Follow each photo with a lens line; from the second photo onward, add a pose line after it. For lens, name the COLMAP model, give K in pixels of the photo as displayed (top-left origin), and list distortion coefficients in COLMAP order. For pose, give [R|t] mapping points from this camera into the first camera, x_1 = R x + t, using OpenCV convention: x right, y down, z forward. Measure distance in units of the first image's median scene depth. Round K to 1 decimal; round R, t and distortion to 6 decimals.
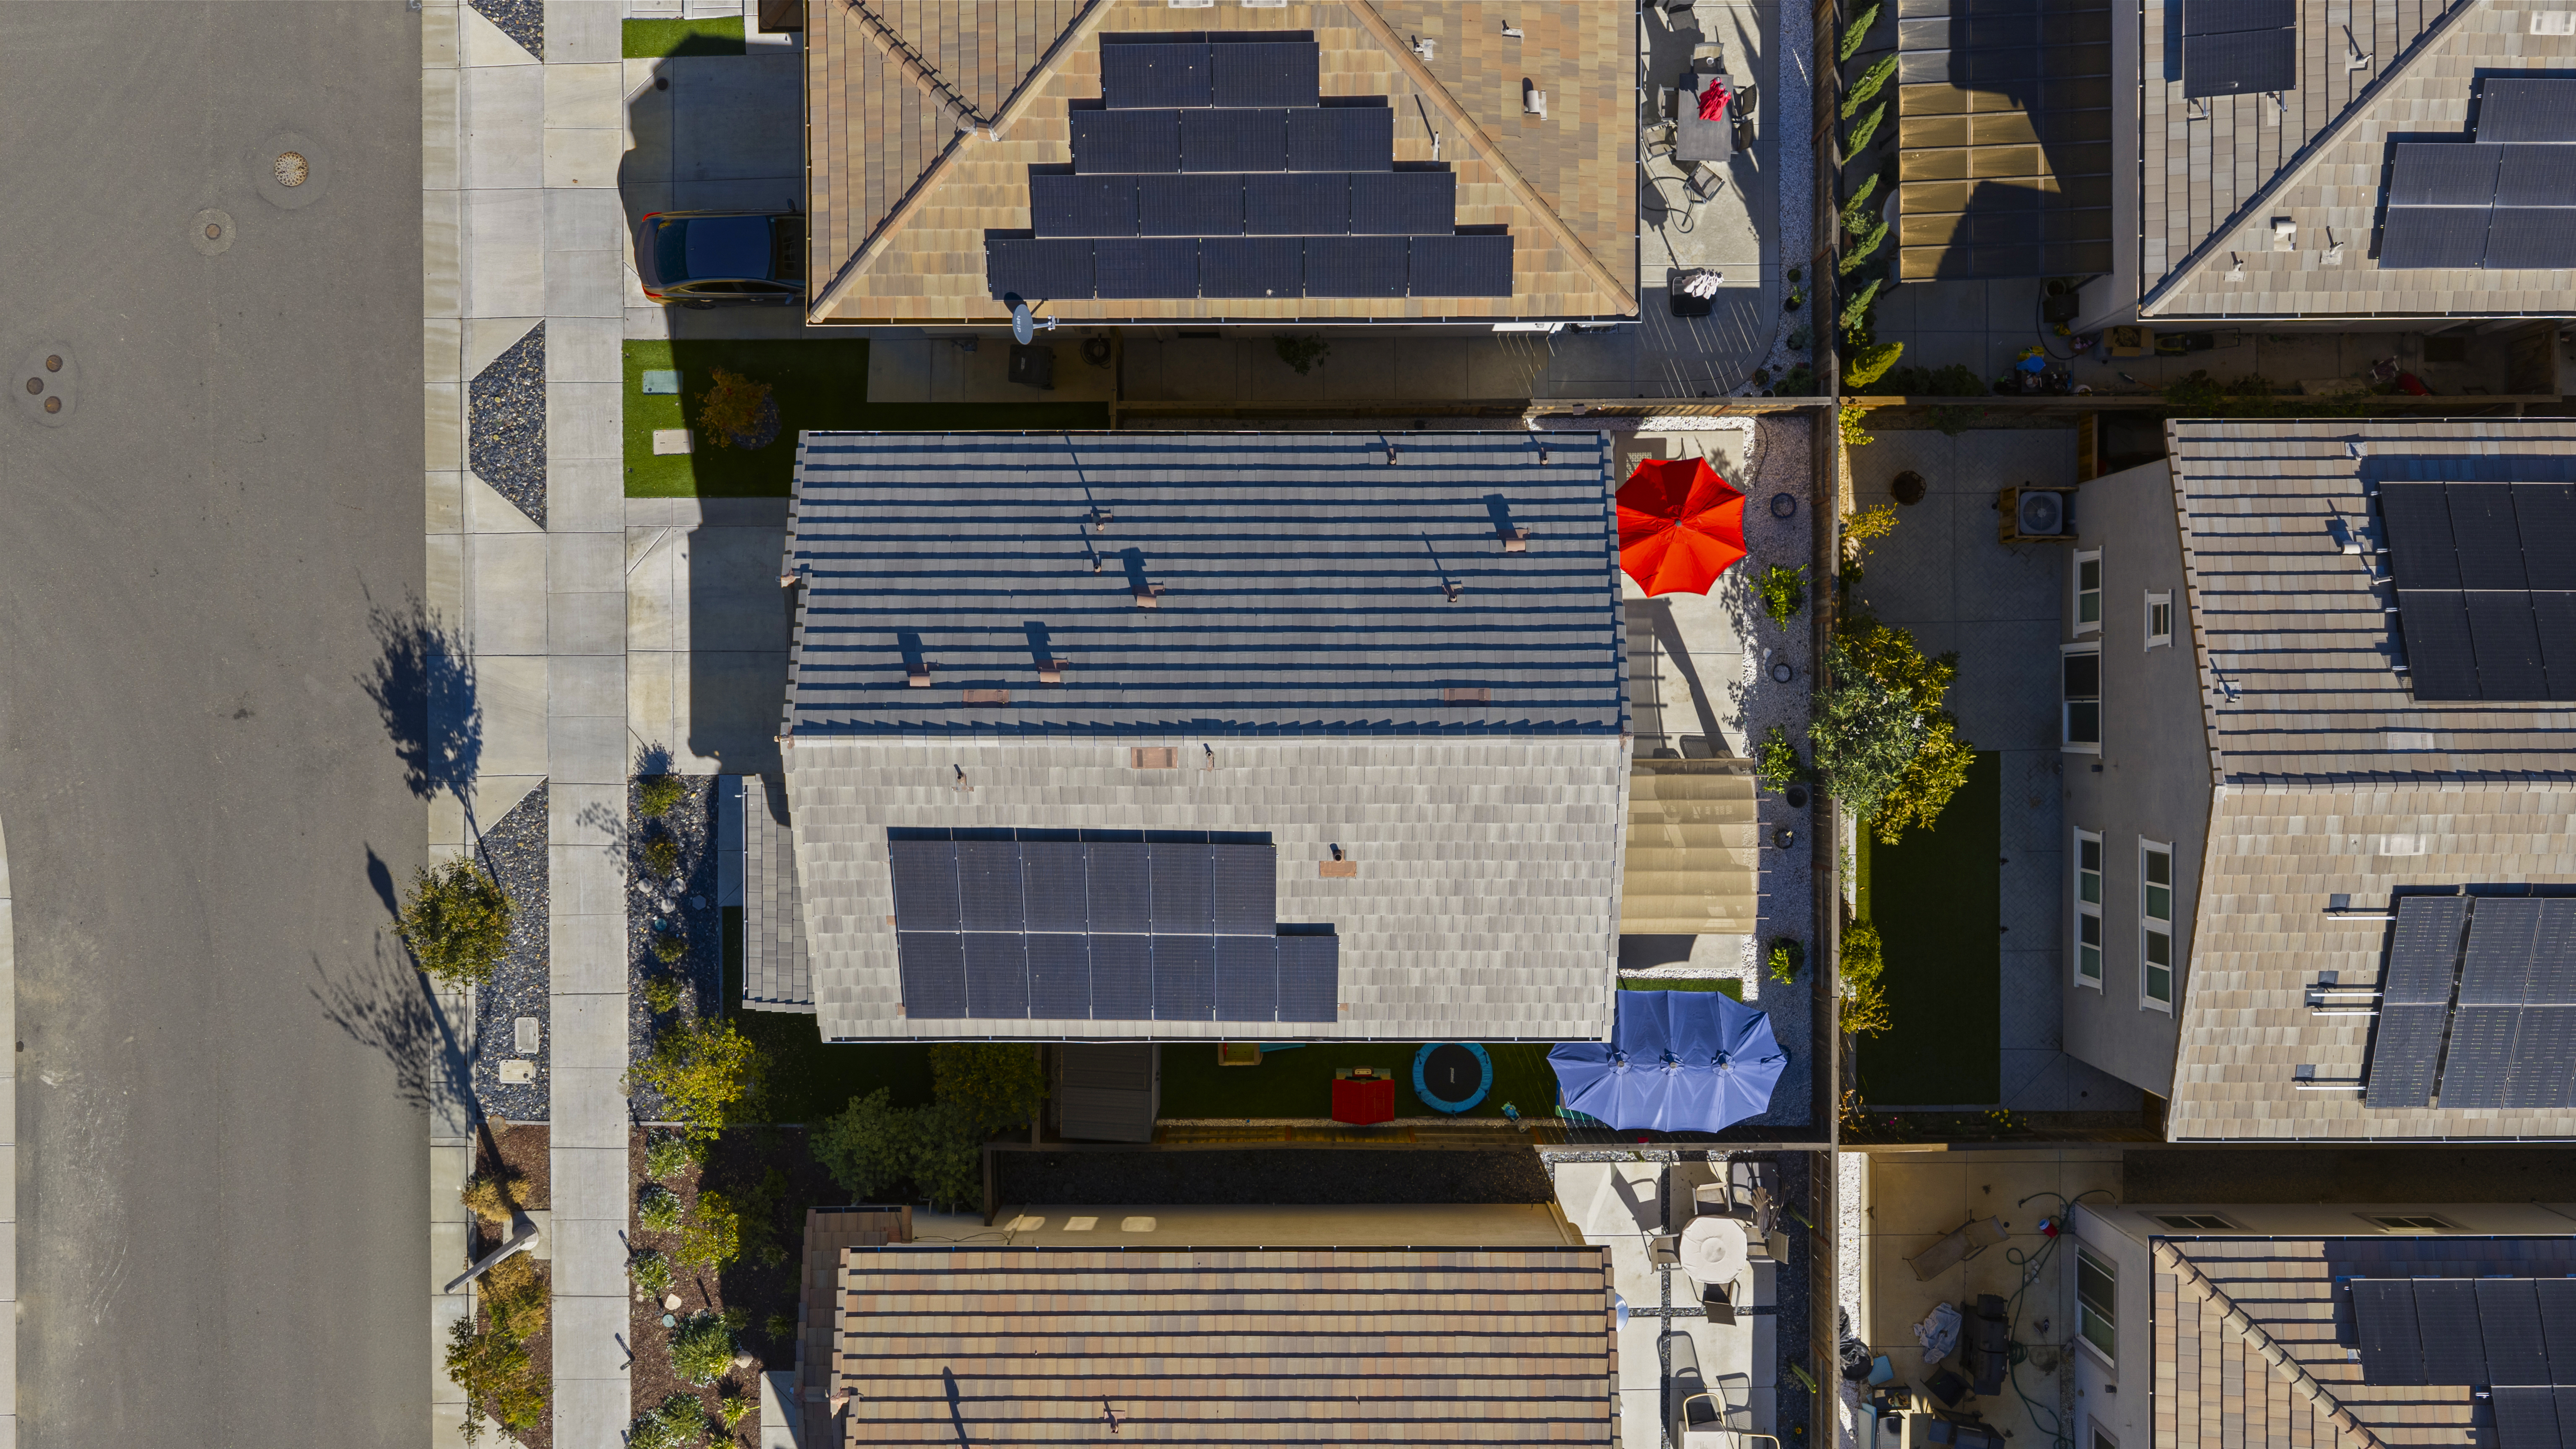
lens RADIAL K [[2130.7, 0, 1292.7], [0, 2130.7, 724.9], [0, 0, 1]] dist [0.031916, -0.067205]
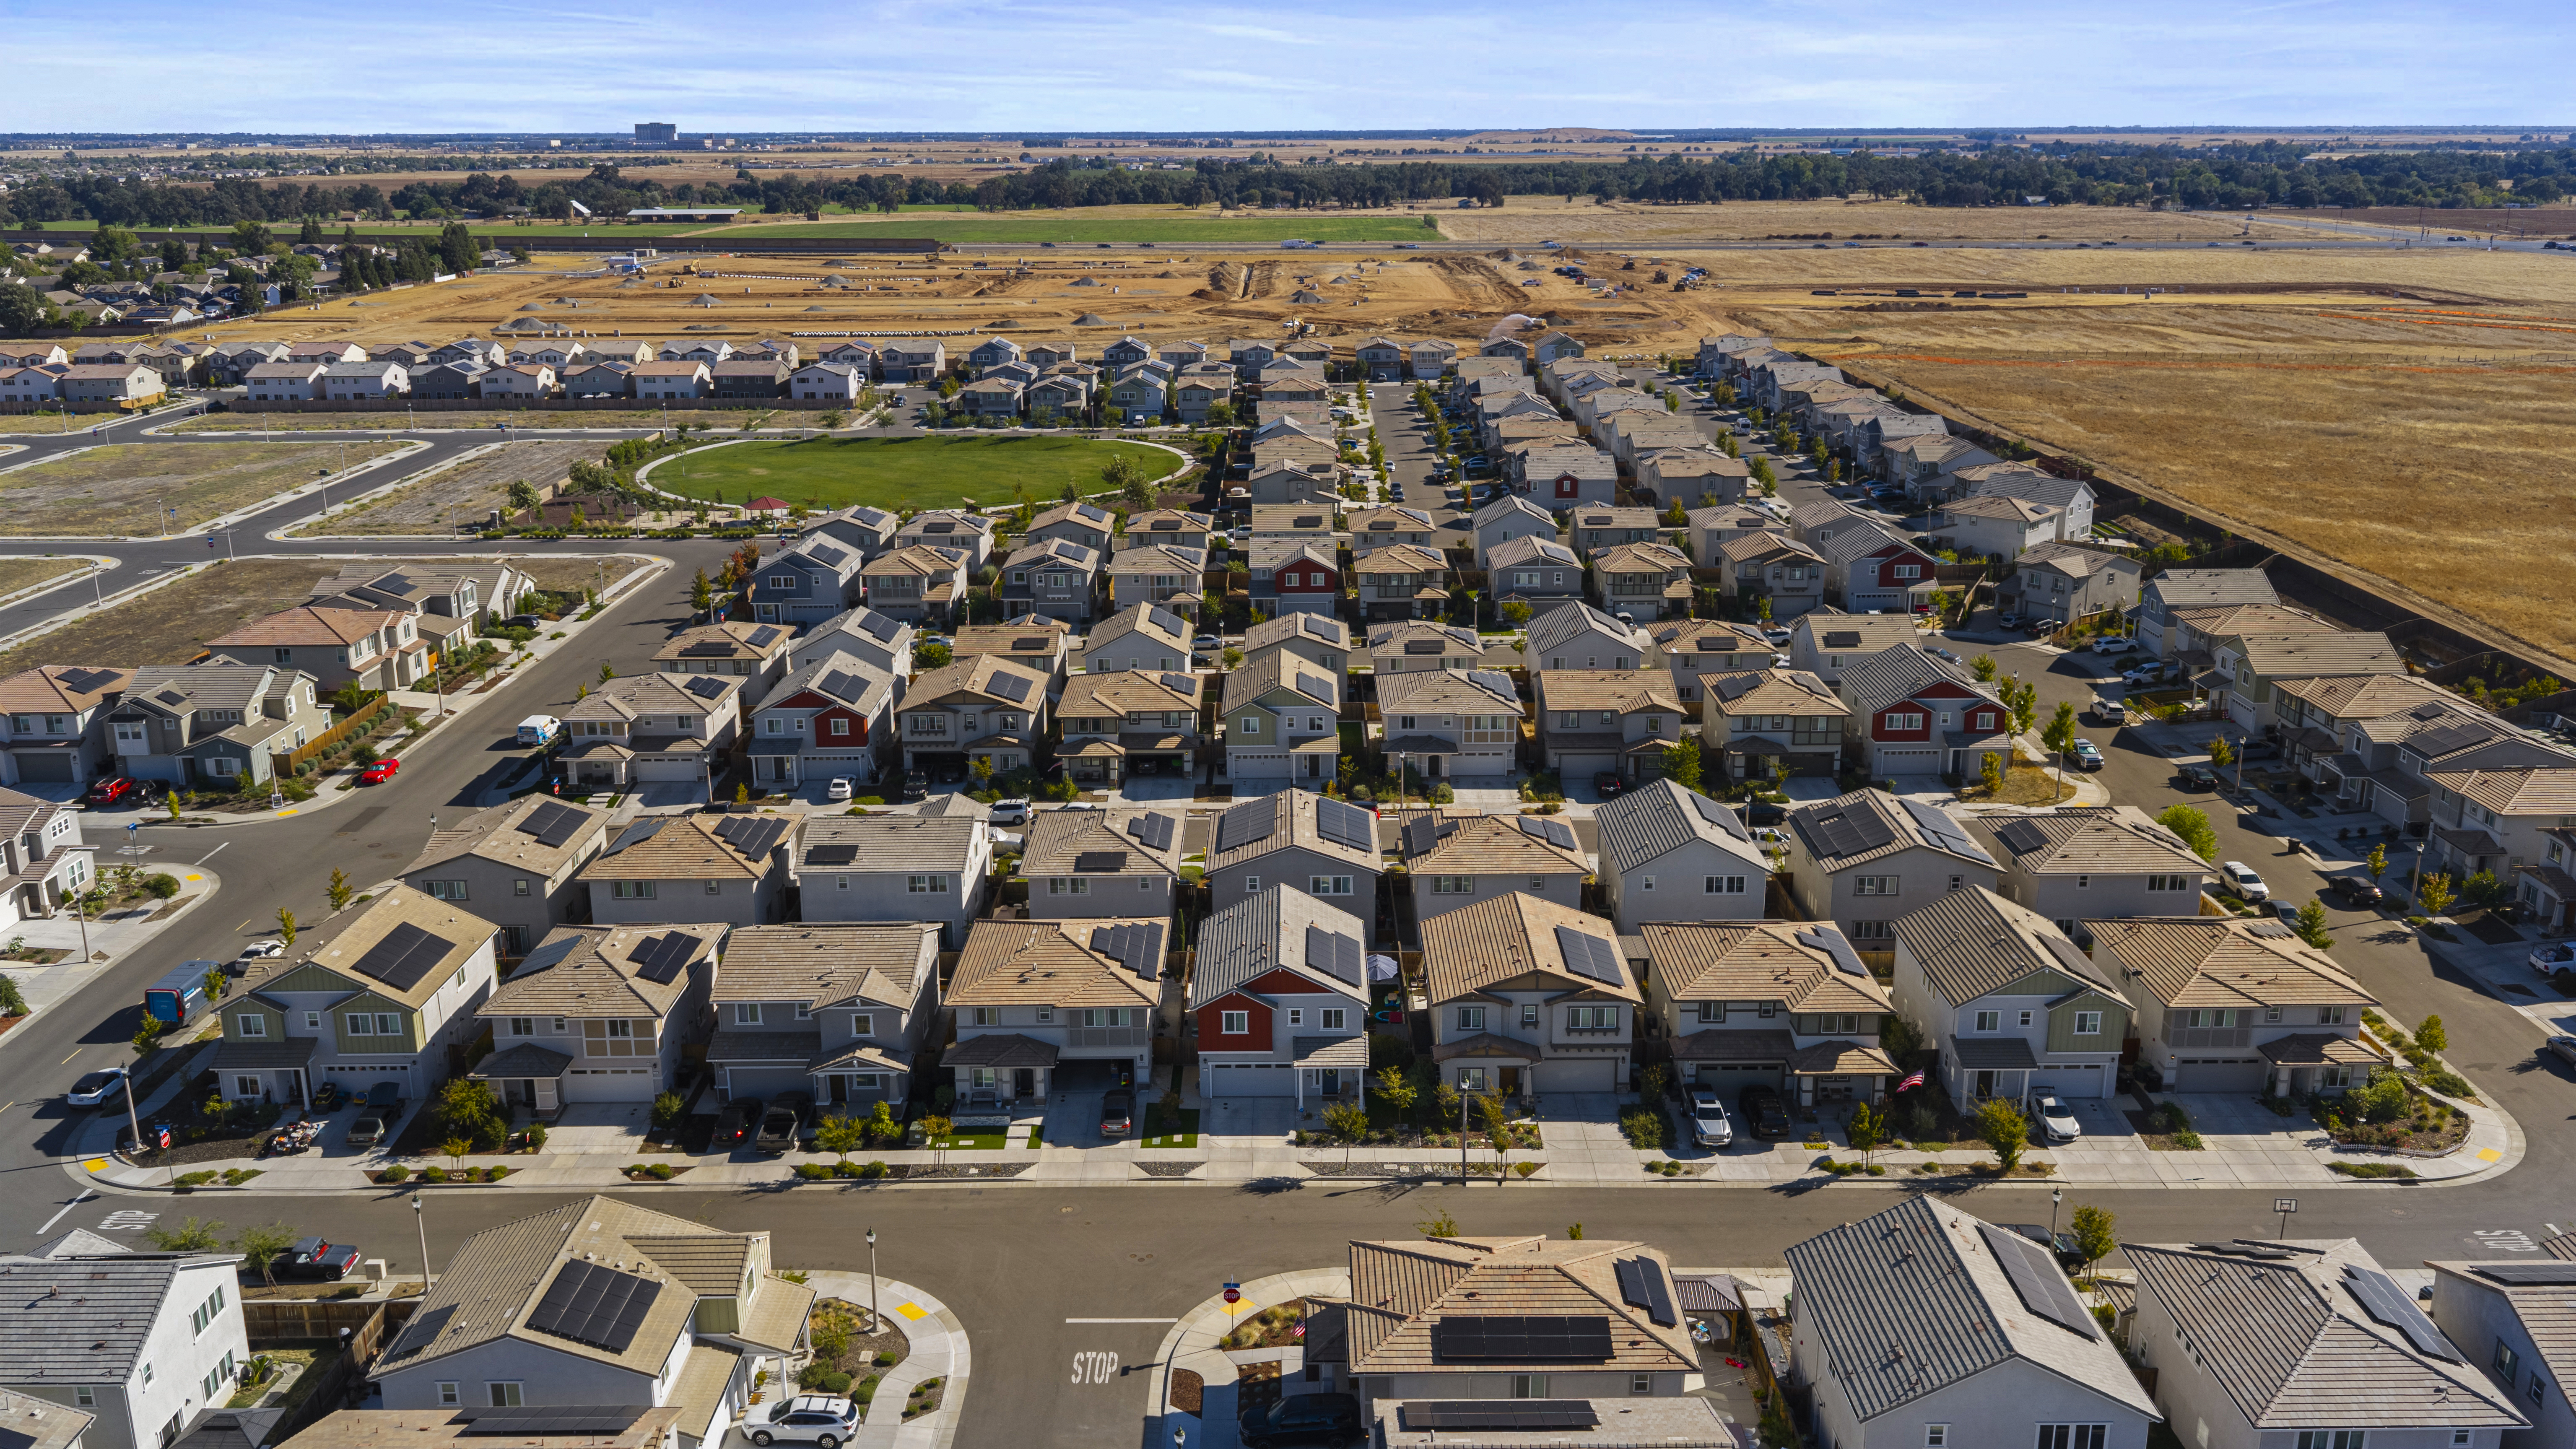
lens RADIAL K [[2130.7, 0, 1292.7], [0, 2130.7, 724.9], [0, 0, 1]] dist [0.031916, -0.067205]
pose [[-0.000212, -0.268018, 0.963414, -3.375679], [0.999918, -0.012393, -0.003227, 0.041776], [0.012804, 0.963334, 0.267999, -0.333967]]
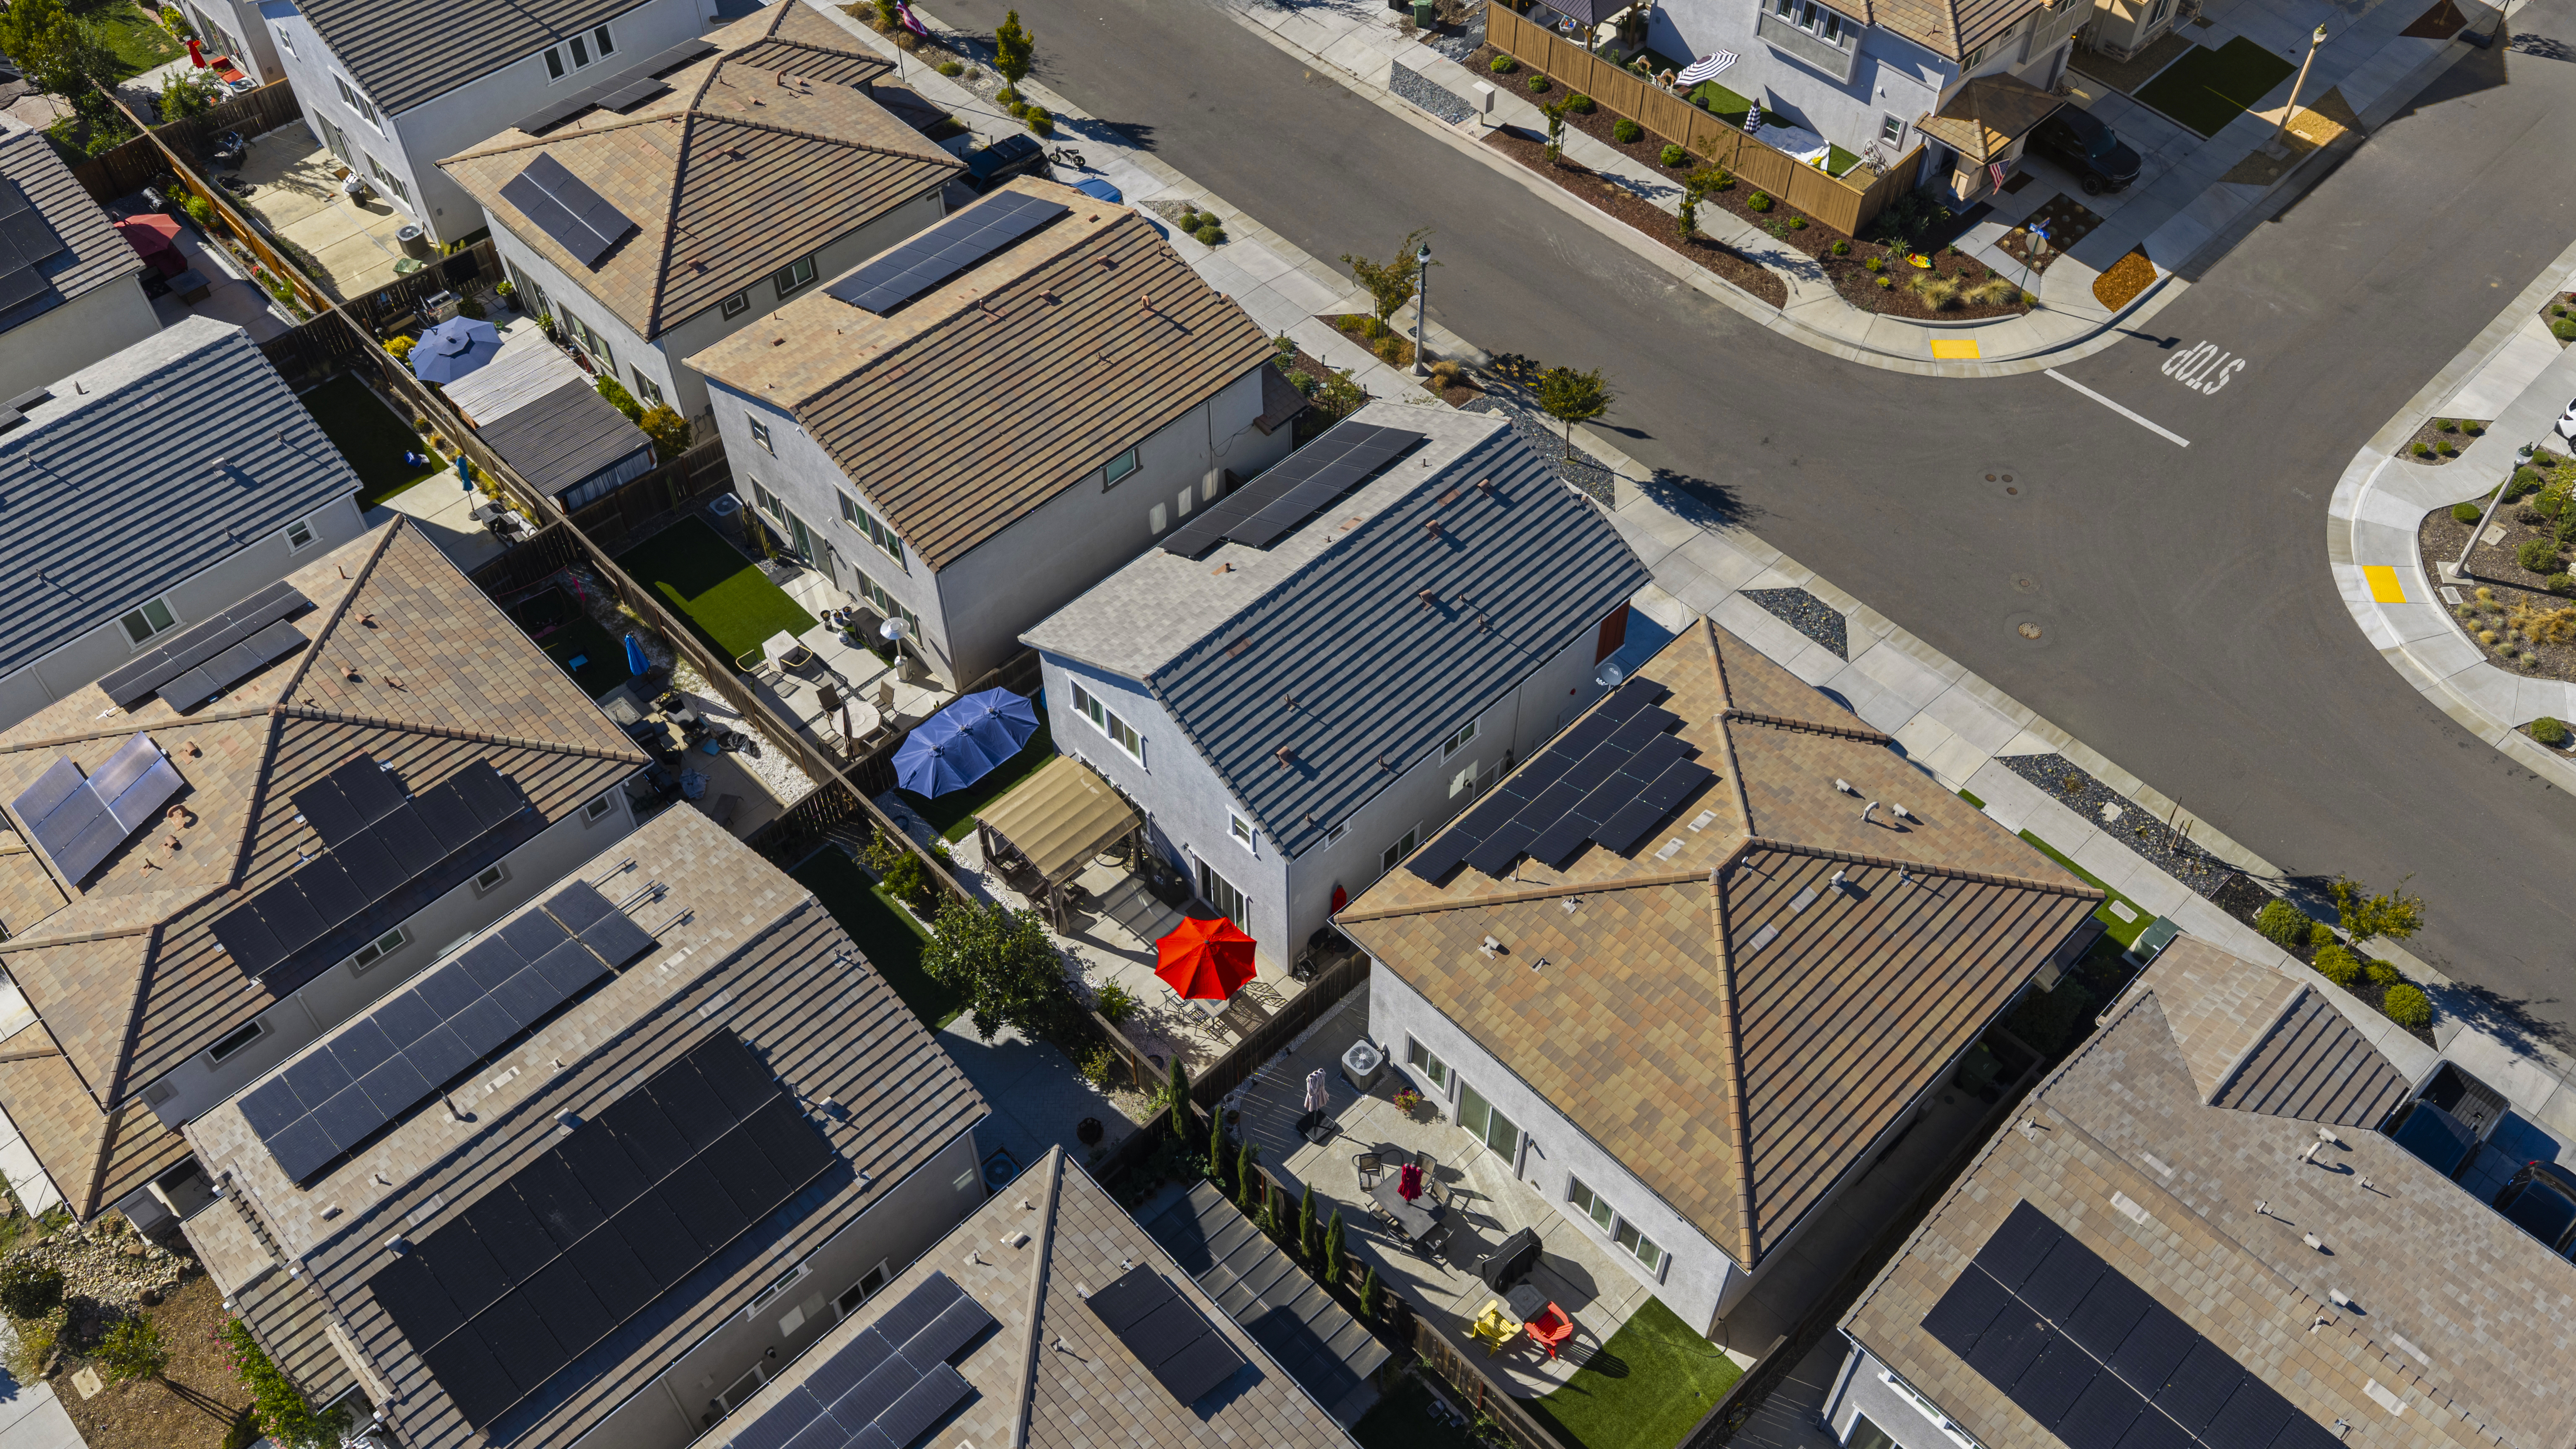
lens RADIAL K [[2130.7, 0, 1292.7], [0, 2130.7, 724.9], [0, 0, 1]] dist [0.031916, -0.067205]
pose [[-0.719106, 0.541683, -0.435276, 0.722613], [-0.694877, -0.555483, 0.456710, -0.744335], [0.005604, 0.630887, 0.775855, -0.169635]]
